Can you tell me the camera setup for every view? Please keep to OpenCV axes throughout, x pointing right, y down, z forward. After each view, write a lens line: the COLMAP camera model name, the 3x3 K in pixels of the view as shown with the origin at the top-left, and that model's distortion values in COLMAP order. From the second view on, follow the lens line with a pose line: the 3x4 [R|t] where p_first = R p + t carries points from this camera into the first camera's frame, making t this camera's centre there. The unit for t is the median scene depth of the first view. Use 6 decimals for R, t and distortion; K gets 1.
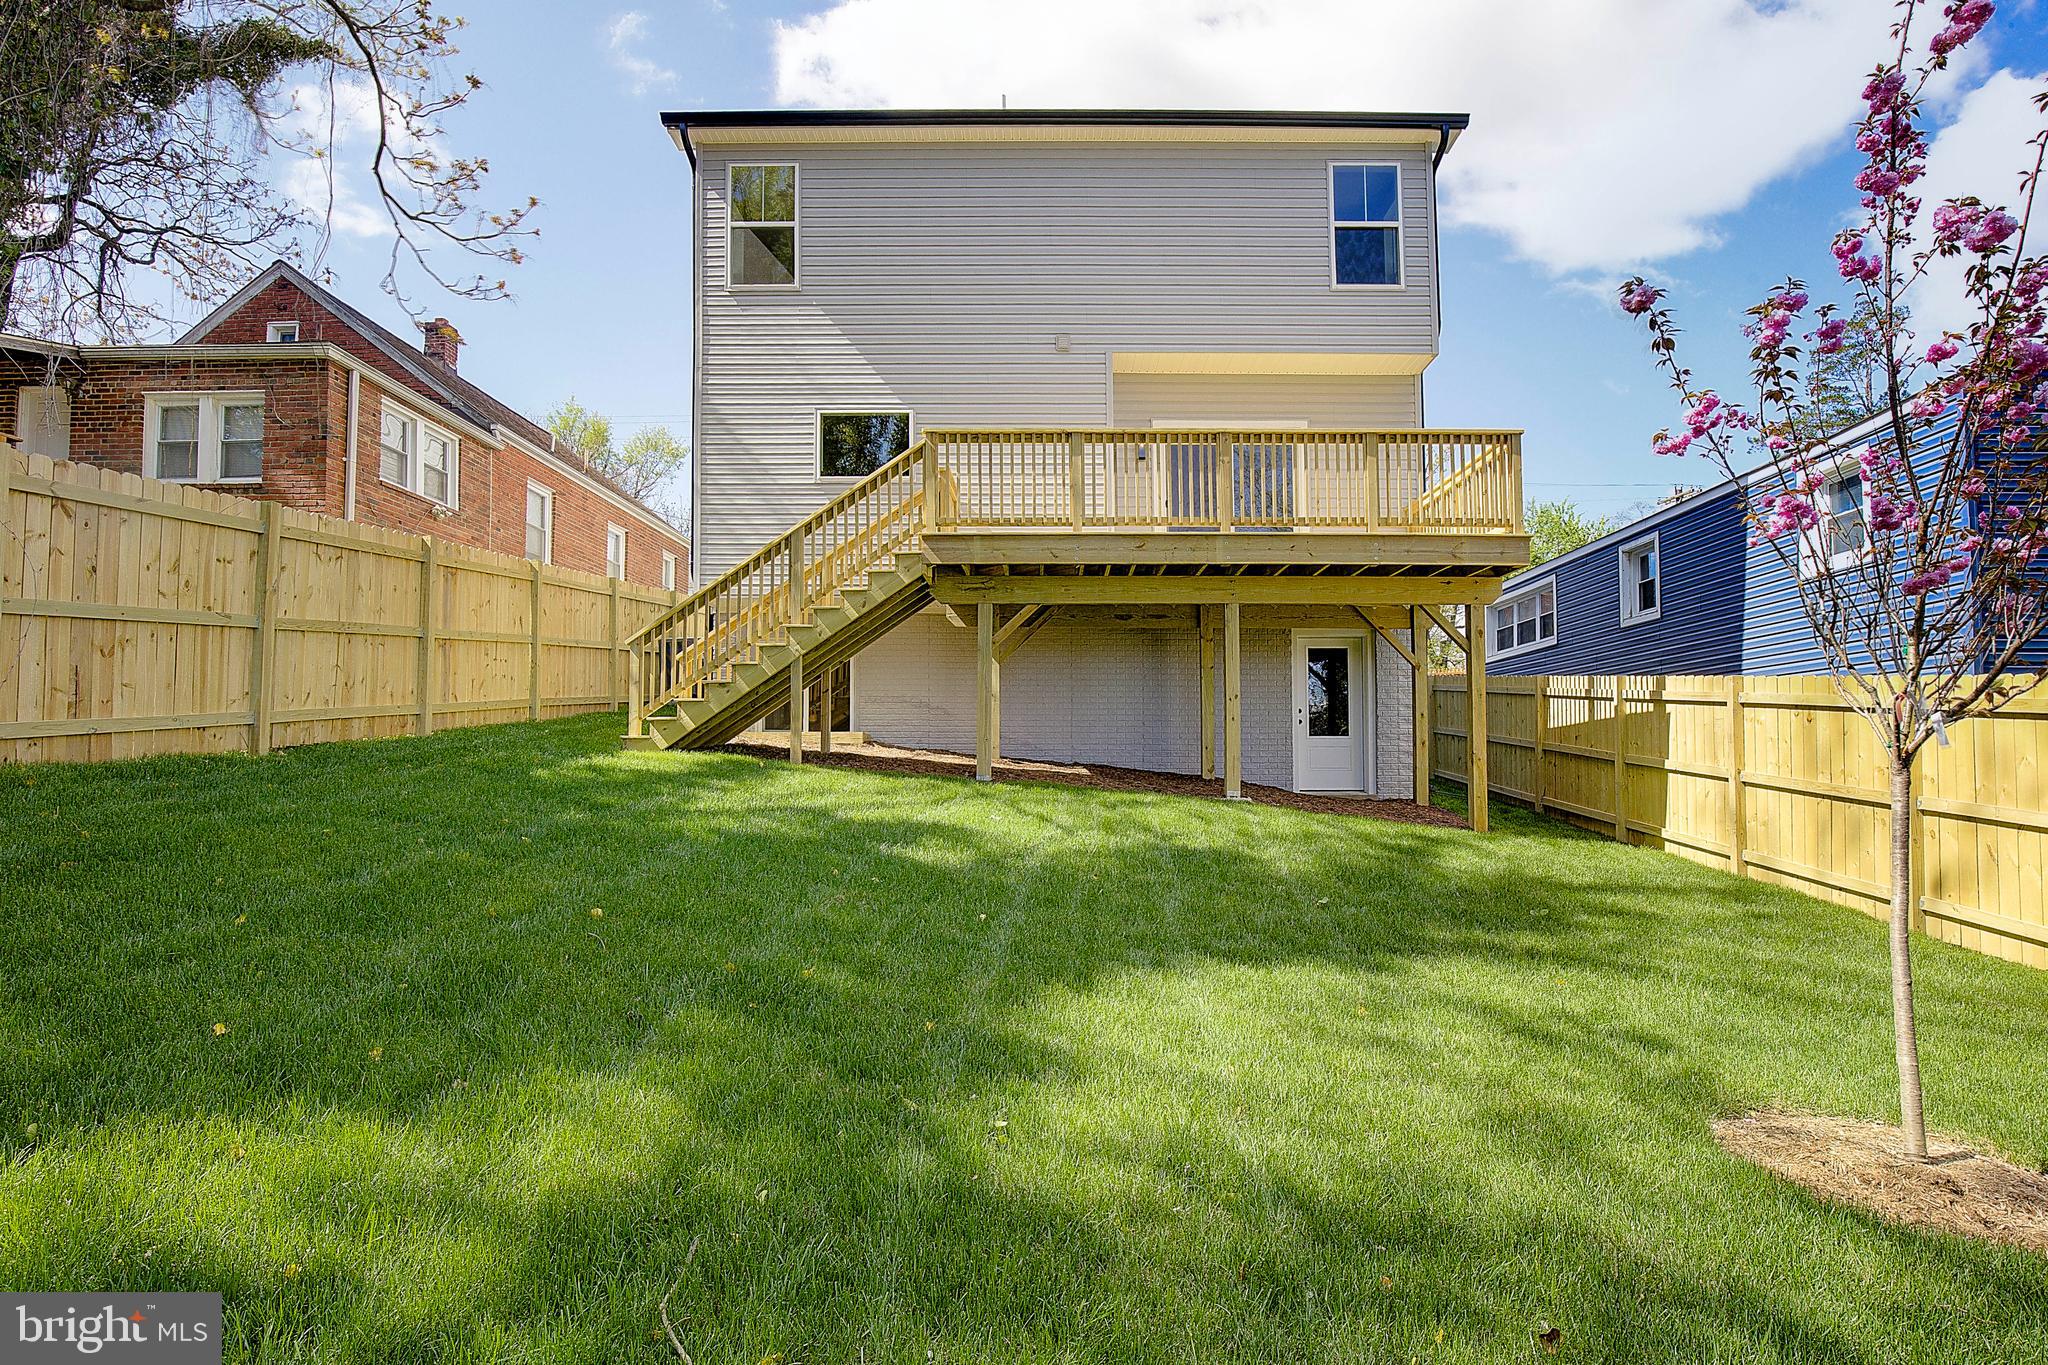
lens RADIAL K [[1033.8, 0, 1028.5], [0, 1033.8, 711.1], [0, 0, 1]] dist [-0.005390, -0.000055]
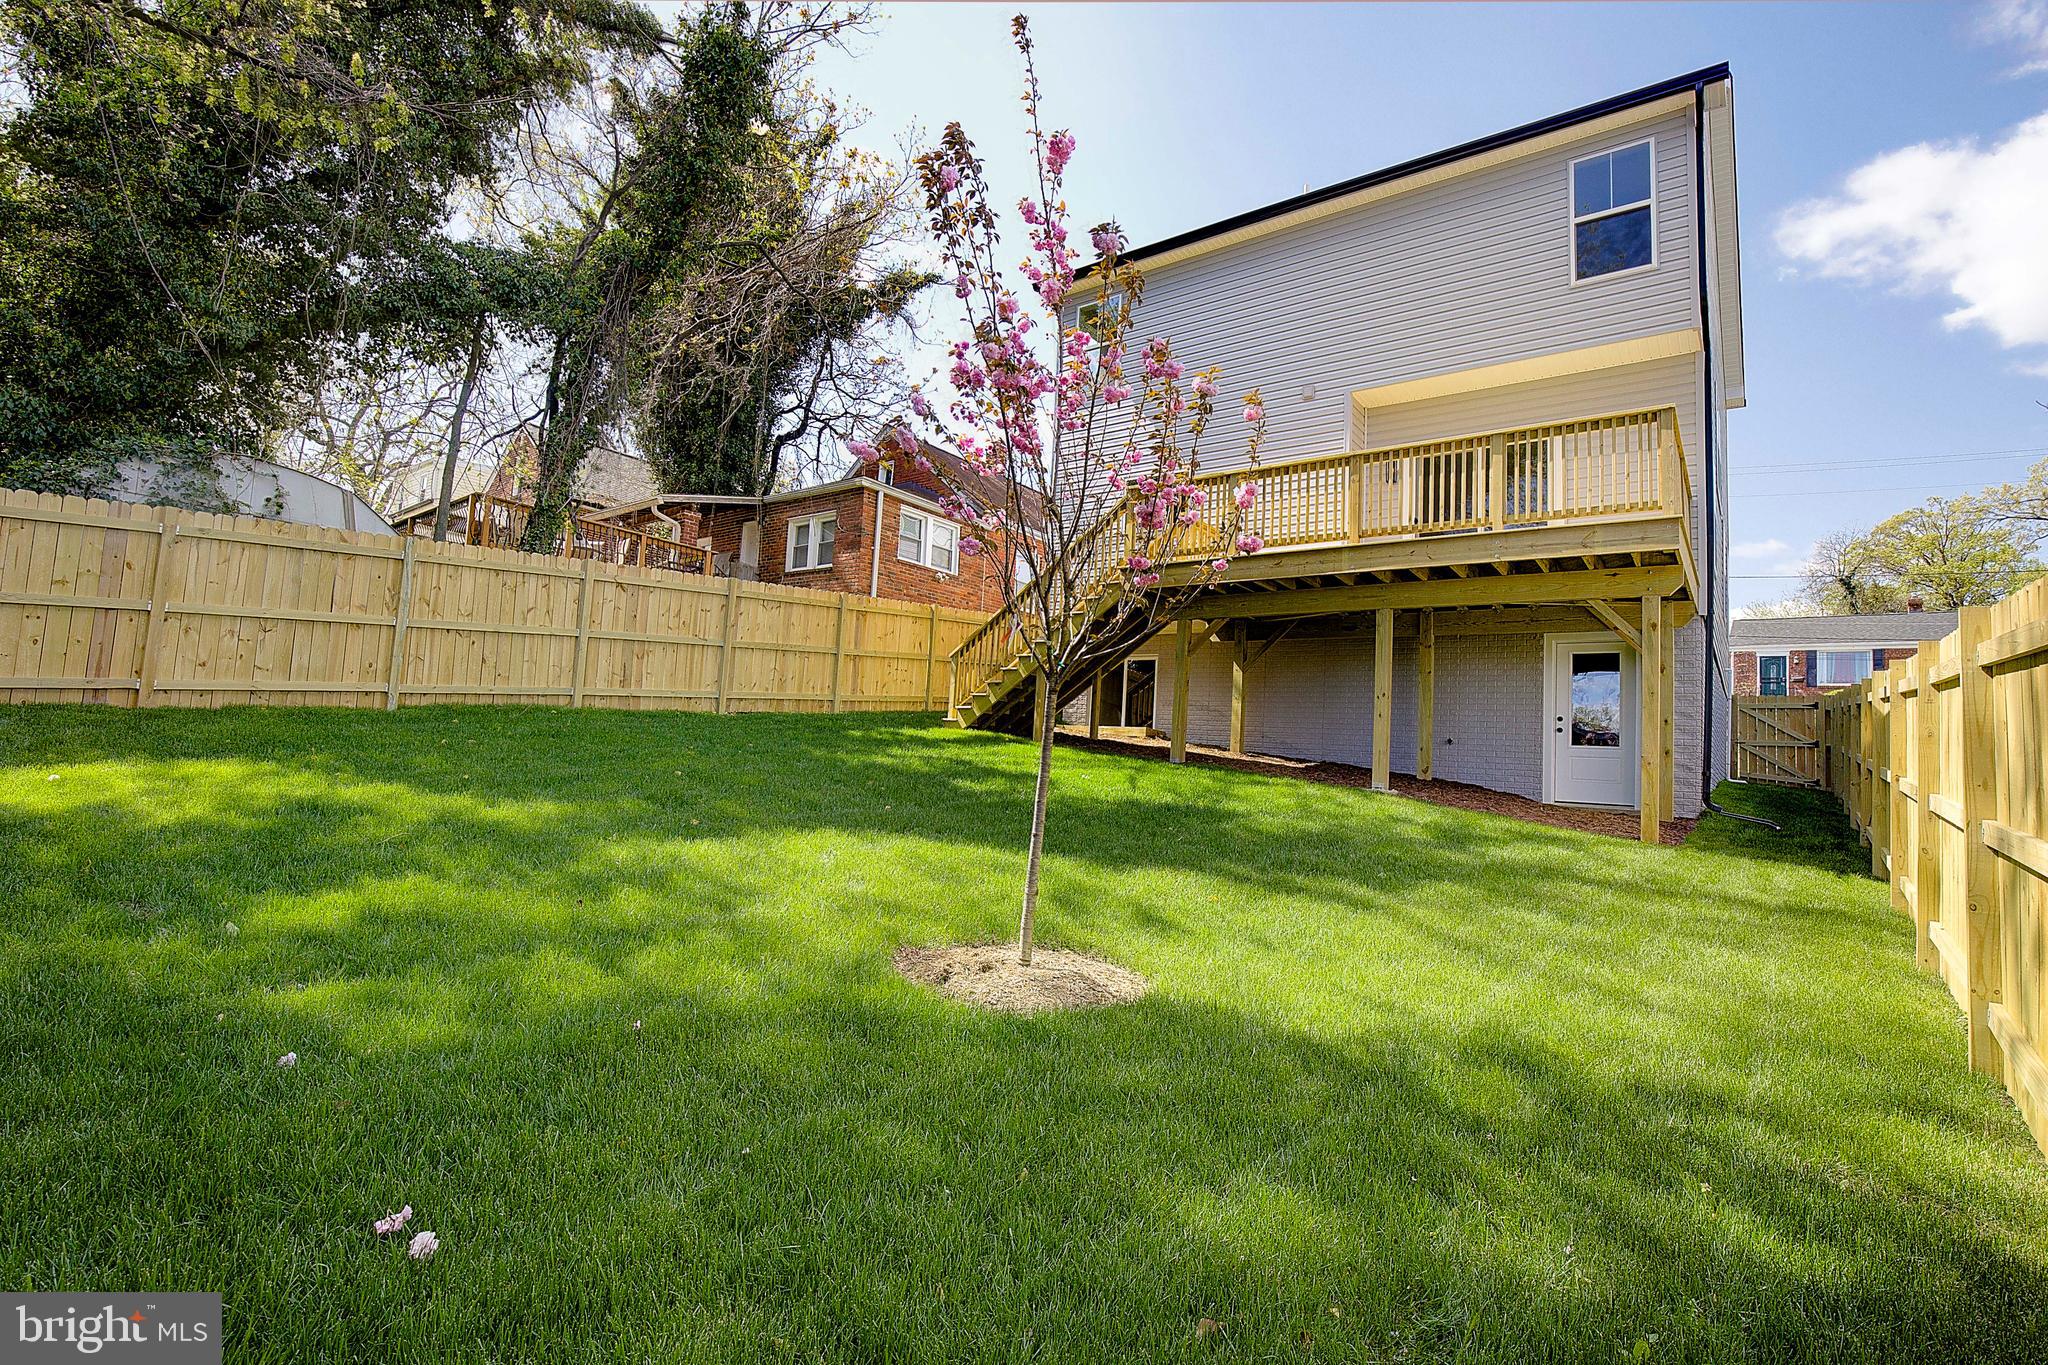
lens RADIAL K [[1002.8, 0, 1024.0], [0, 1002.8, 682.5], [0, 0, 1]] dist [0.018767, -0.000126]
pose [[0.791988, -0.007766, -0.610488, 0.508849], [-0.034842, 0.997715, -0.057892, 0.045519], [0.609542, 0.067120, 0.789907, -0.058567]]
